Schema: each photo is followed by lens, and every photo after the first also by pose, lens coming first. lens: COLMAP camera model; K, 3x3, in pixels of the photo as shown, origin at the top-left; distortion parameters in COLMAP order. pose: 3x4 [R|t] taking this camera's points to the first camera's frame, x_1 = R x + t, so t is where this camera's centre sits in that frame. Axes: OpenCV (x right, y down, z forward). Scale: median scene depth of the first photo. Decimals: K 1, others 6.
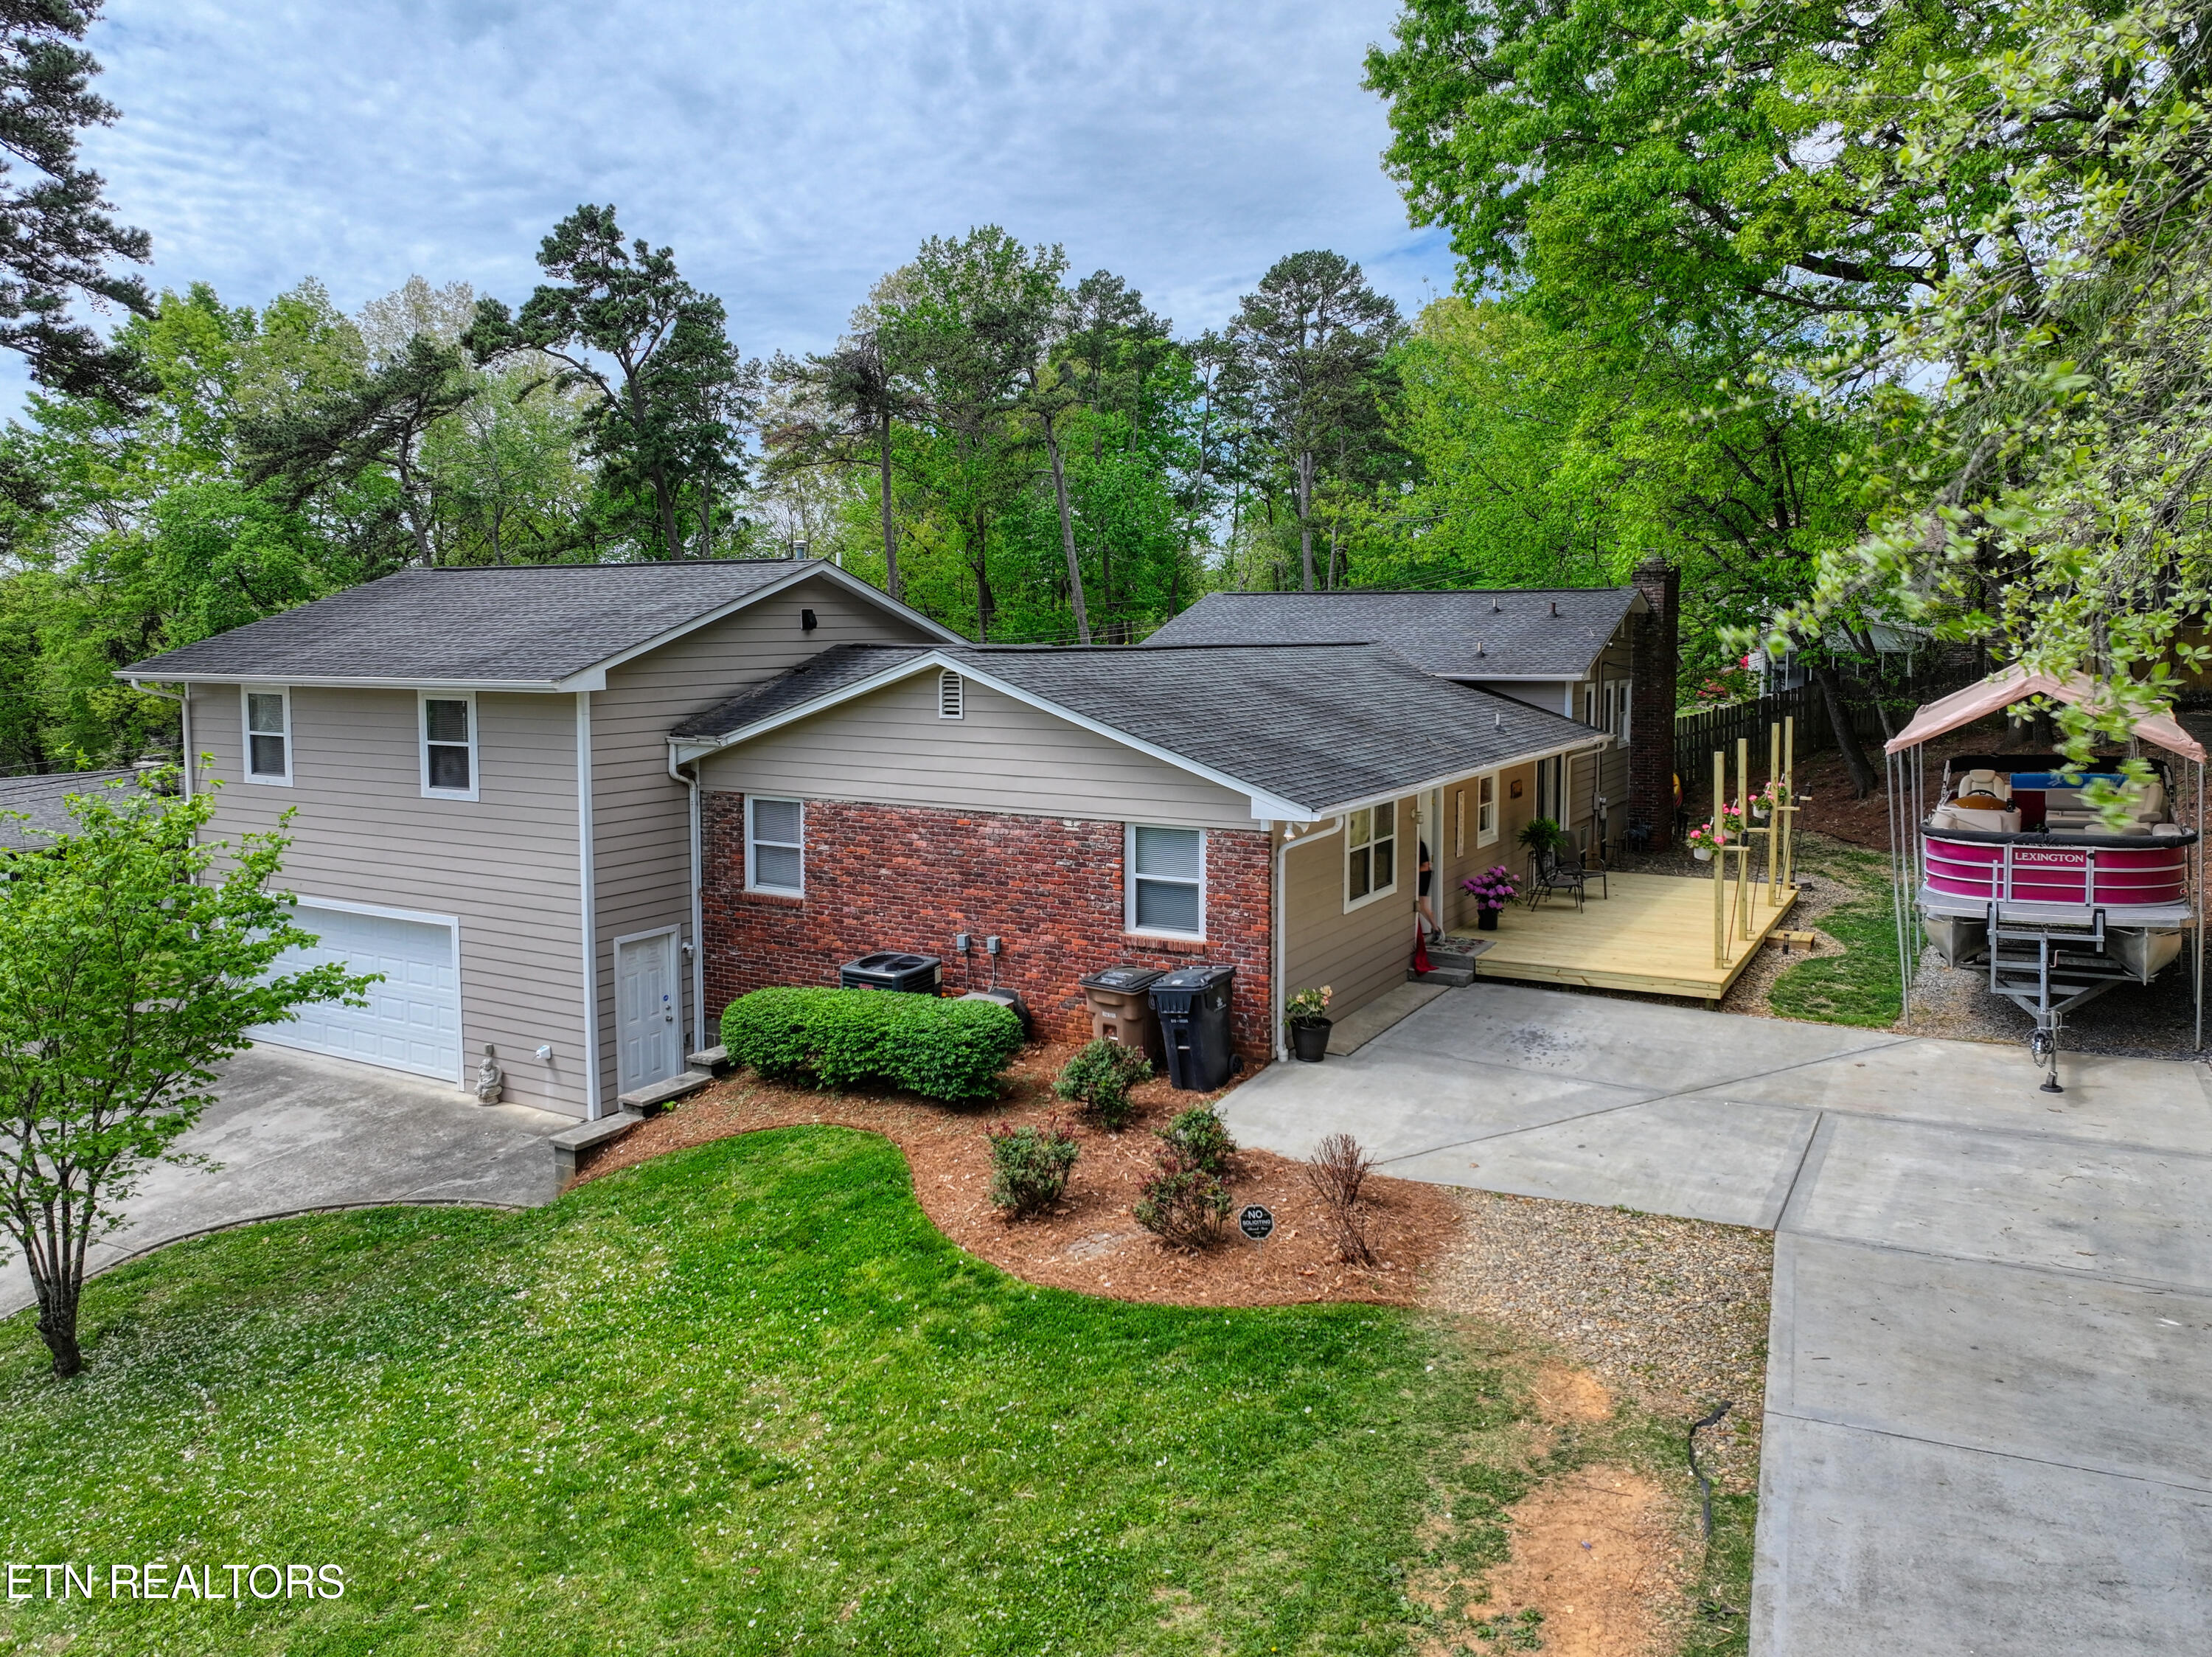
lens RADIAL K [[1599.5, 0, 1153.9], [0, 1599.5, 769.6], [0, 0, 1]] dist [0.002555, 0.015342]
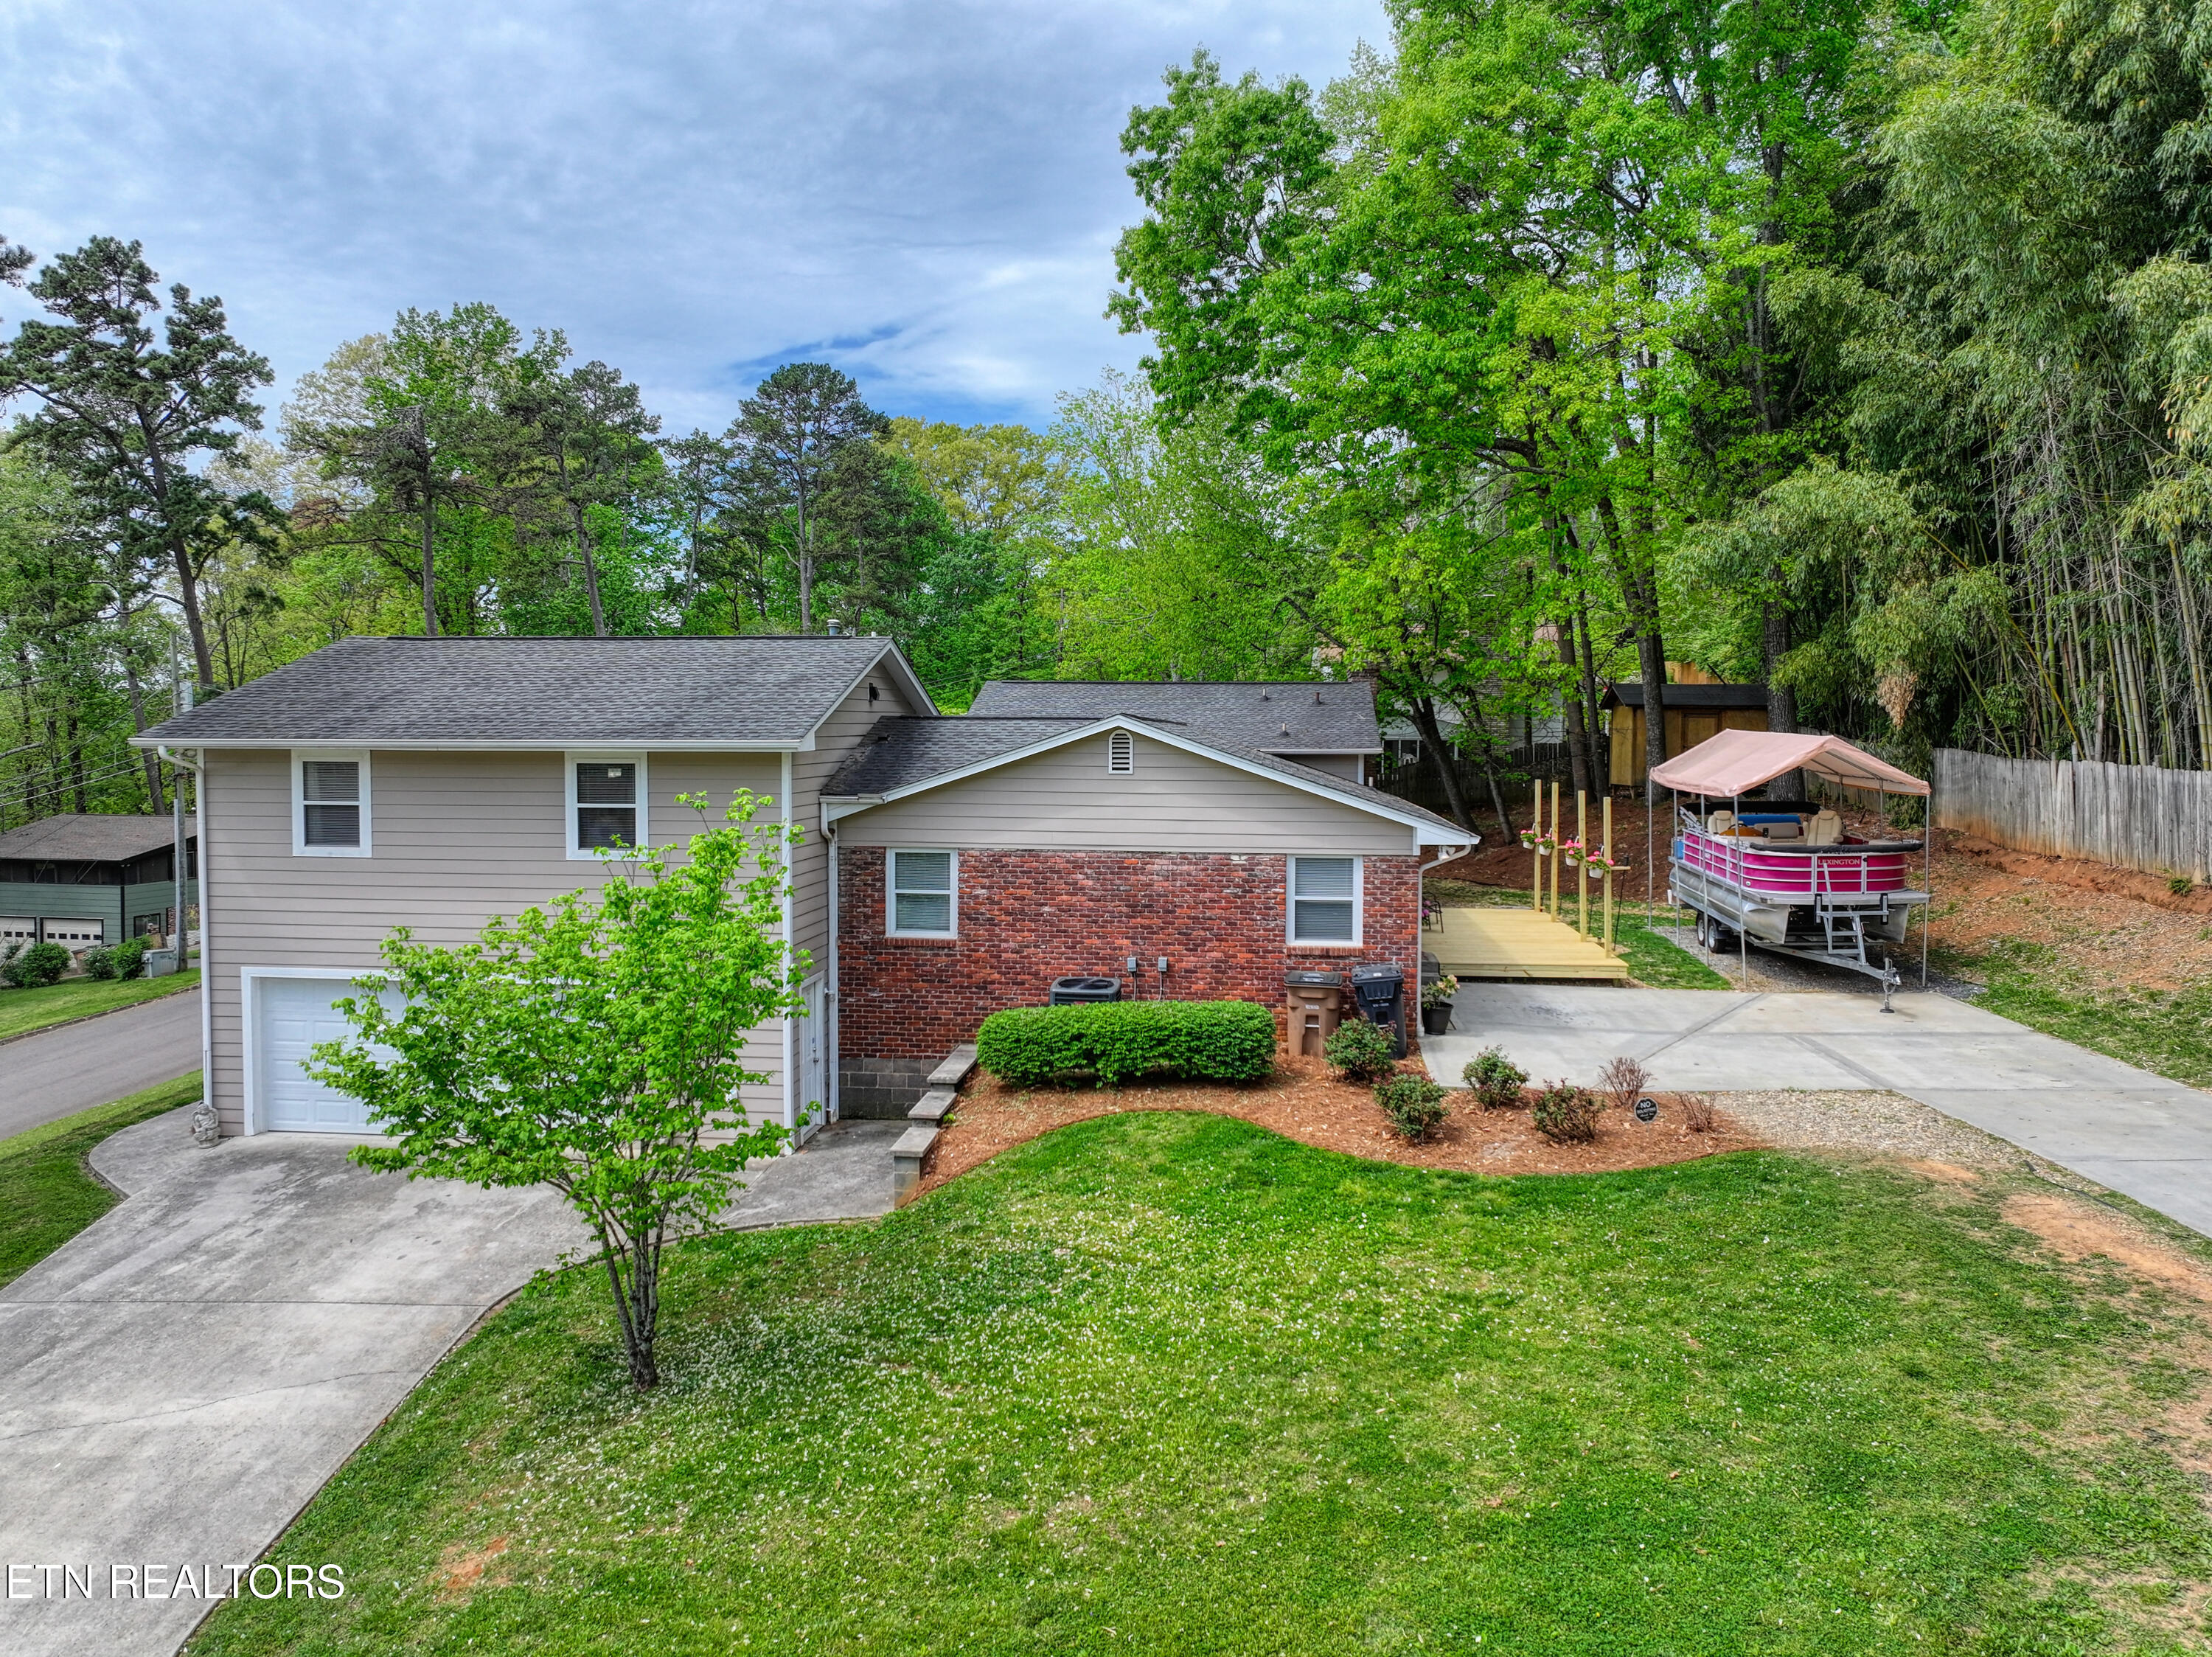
lens RADIAL K [[1599.5, 0, 1091.2], [0, 1599.5, 827.3], [0, 0, 1]] dist [0.002555, 0.015342]
pose [[0.914914, -0.018737, 0.403214, -0.622690], [0.031279, 0.999209, -0.024541, 0.035591], [-0.402435, 0.035065, 0.914777, -0.065047]]
